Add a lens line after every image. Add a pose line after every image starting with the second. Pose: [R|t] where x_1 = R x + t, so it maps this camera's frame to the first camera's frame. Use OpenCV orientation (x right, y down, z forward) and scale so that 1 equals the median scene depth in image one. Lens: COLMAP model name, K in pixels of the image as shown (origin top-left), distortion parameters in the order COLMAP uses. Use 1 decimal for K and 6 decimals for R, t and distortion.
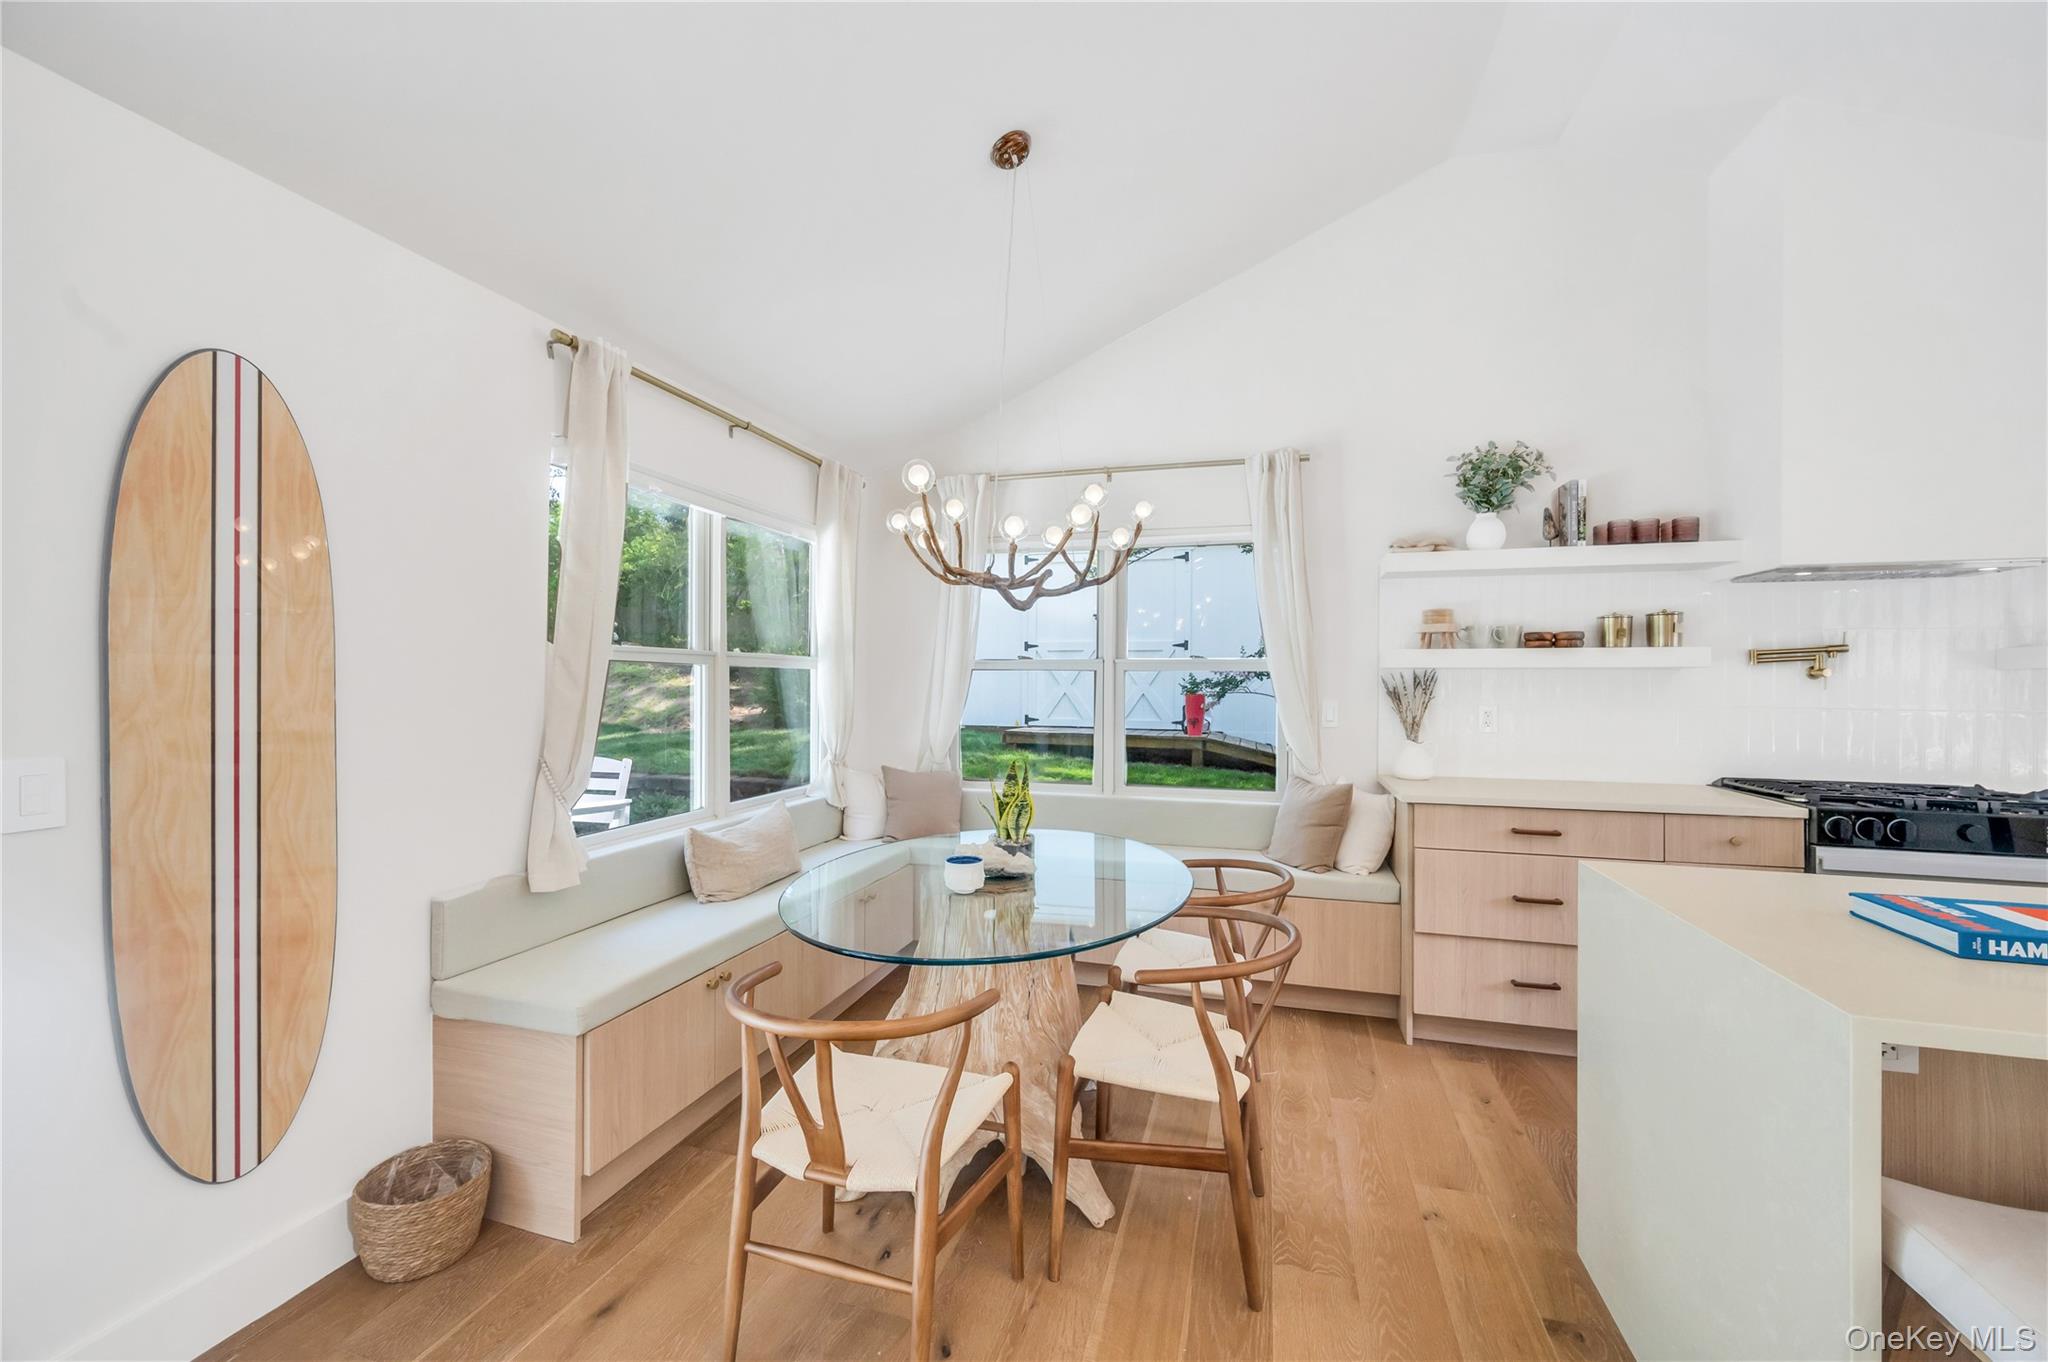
lens RADIAL K [[819.8, 0, 1018.6], [0, 819.8, 680.4], [0, 0, 1]] dist [0.001520, 0.000192]
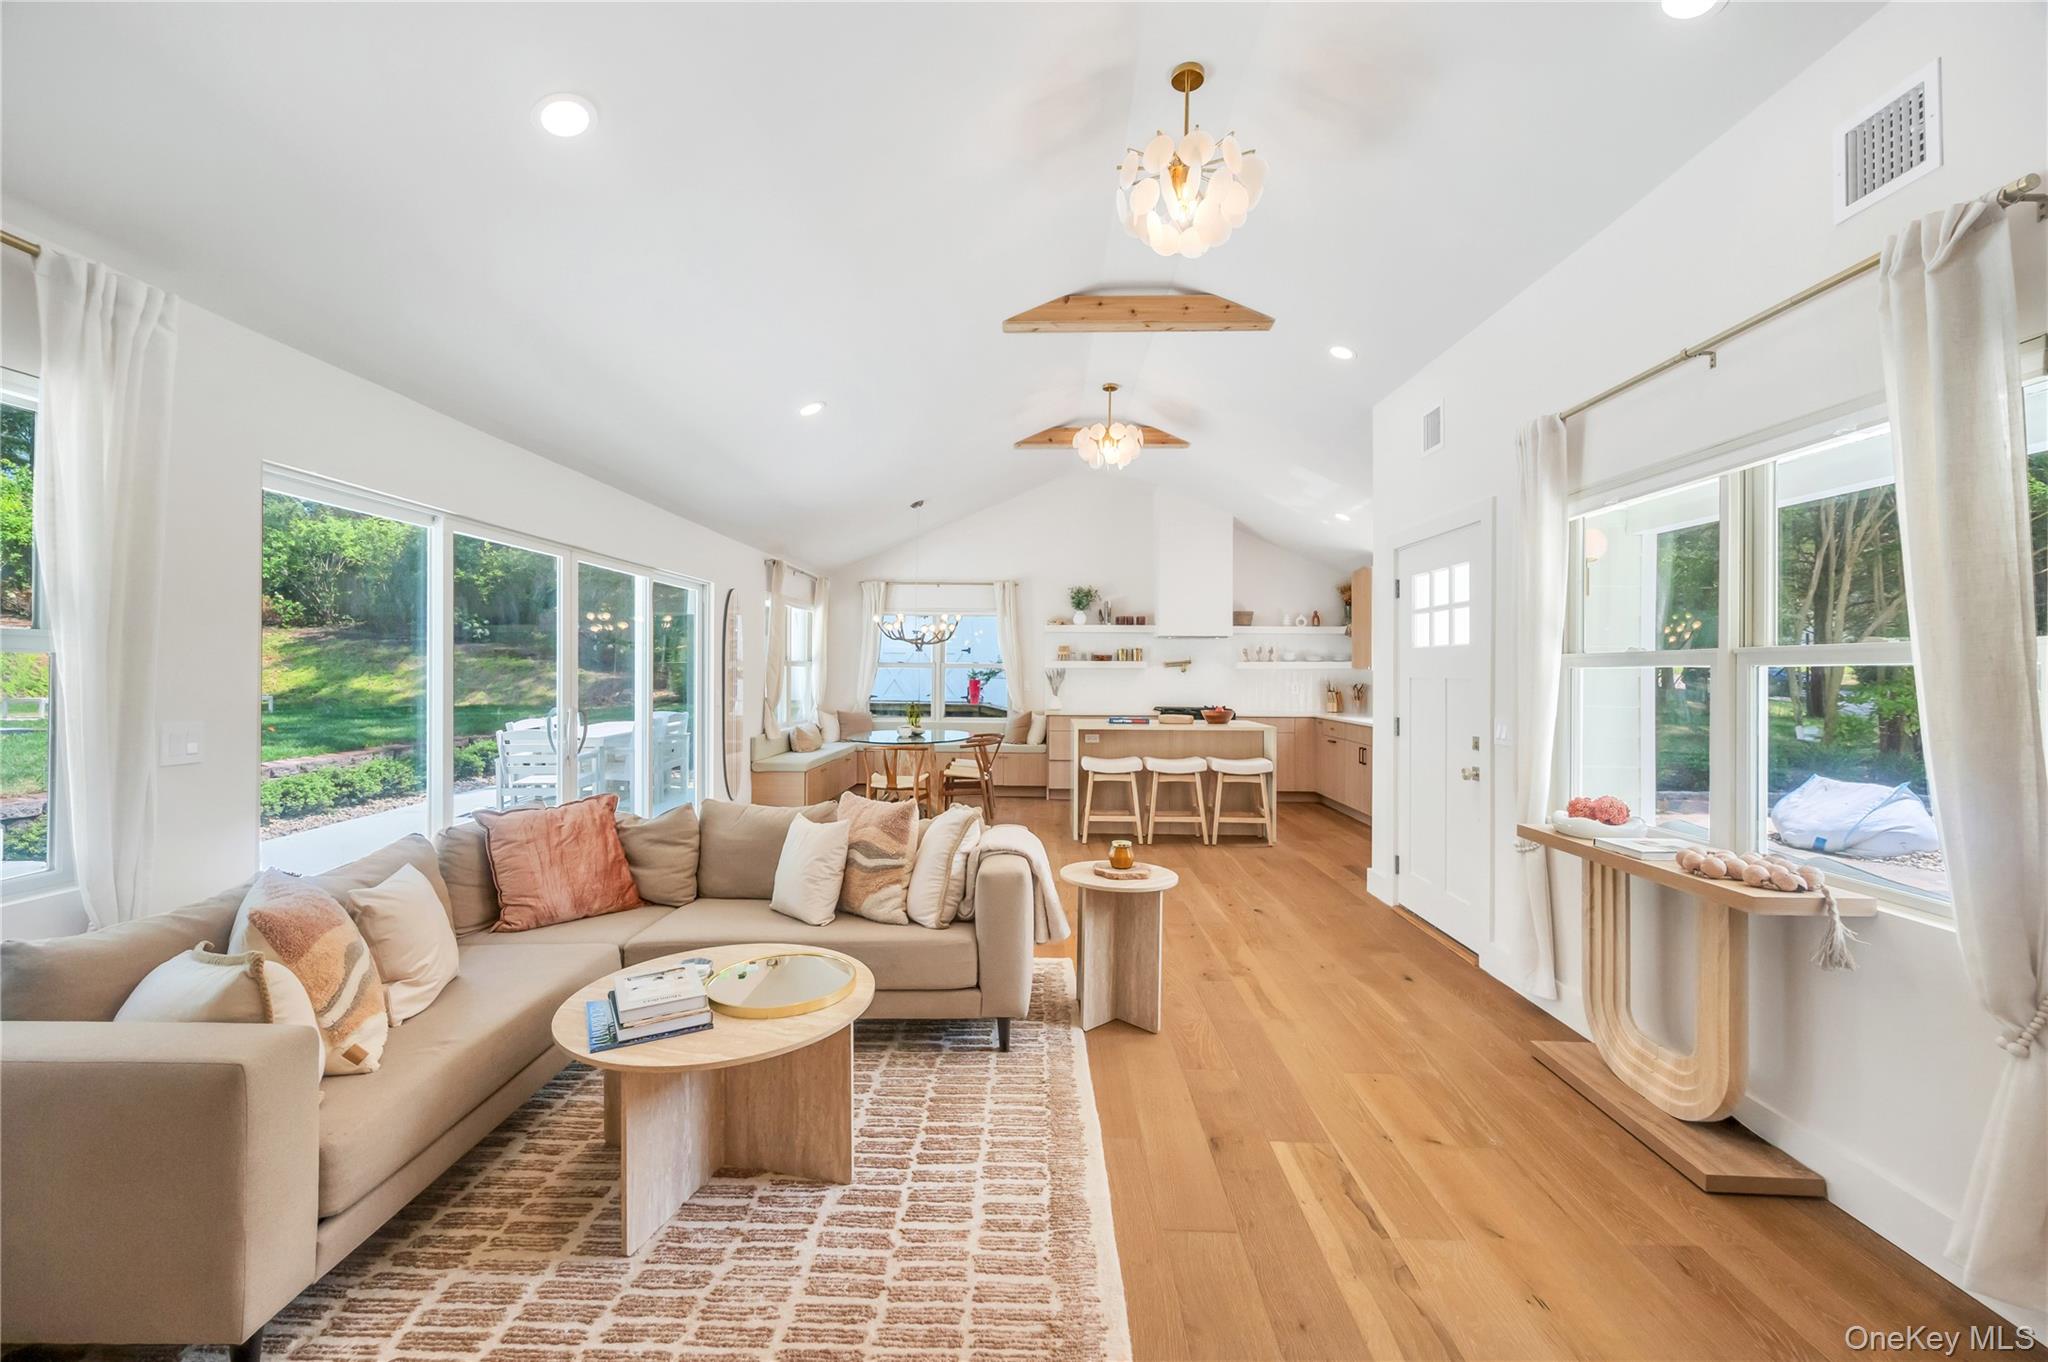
lens RADIAL K [[819.8, 0, 1007.6], [0, 819.8, 672.5], [0, 0, 1]] dist [0.001520, 0.000192]
pose [[0.968574, 0.001449, 0.248721, -0.340660], [-0.001979, 0.999996, 0.001881, -0.005219], [-0.248718, -0.002314, 0.968573, -1.600002]]
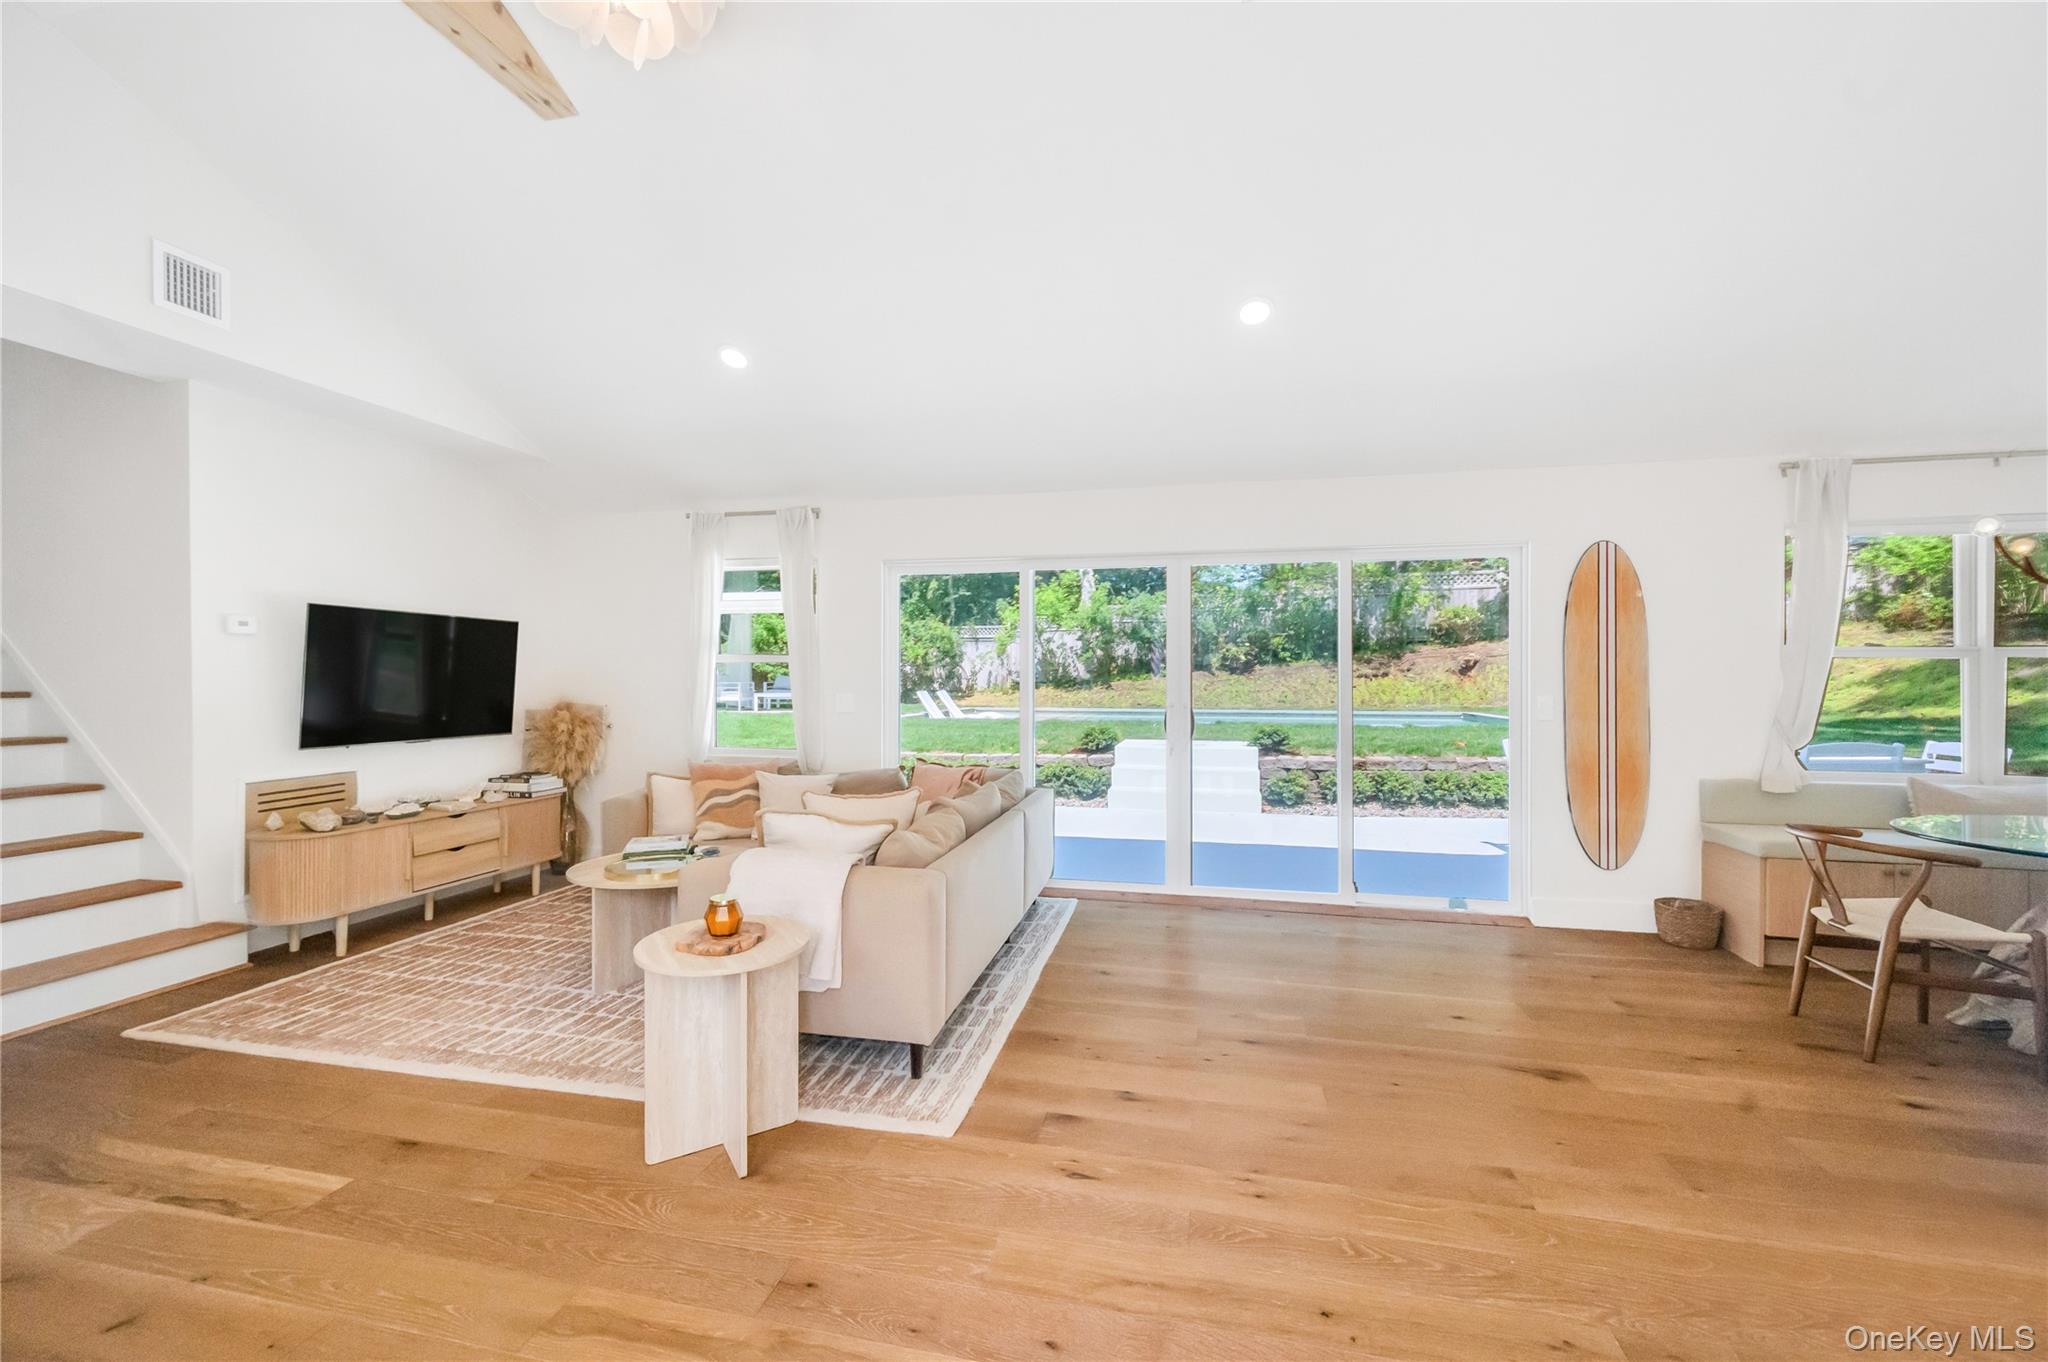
lens RADIAL K [[819.8, 0, 1029.0], [0, 819.8, 676.4], [0, 0, 1]] dist [0.001520, 0.000192]
pose [[0.070451, -0.004816, -0.997504, 0.735760], [-0.000335, 0.999988, -0.004852, 0.015179], [0.997515, 0.000676, 0.070448, -0.486129]]
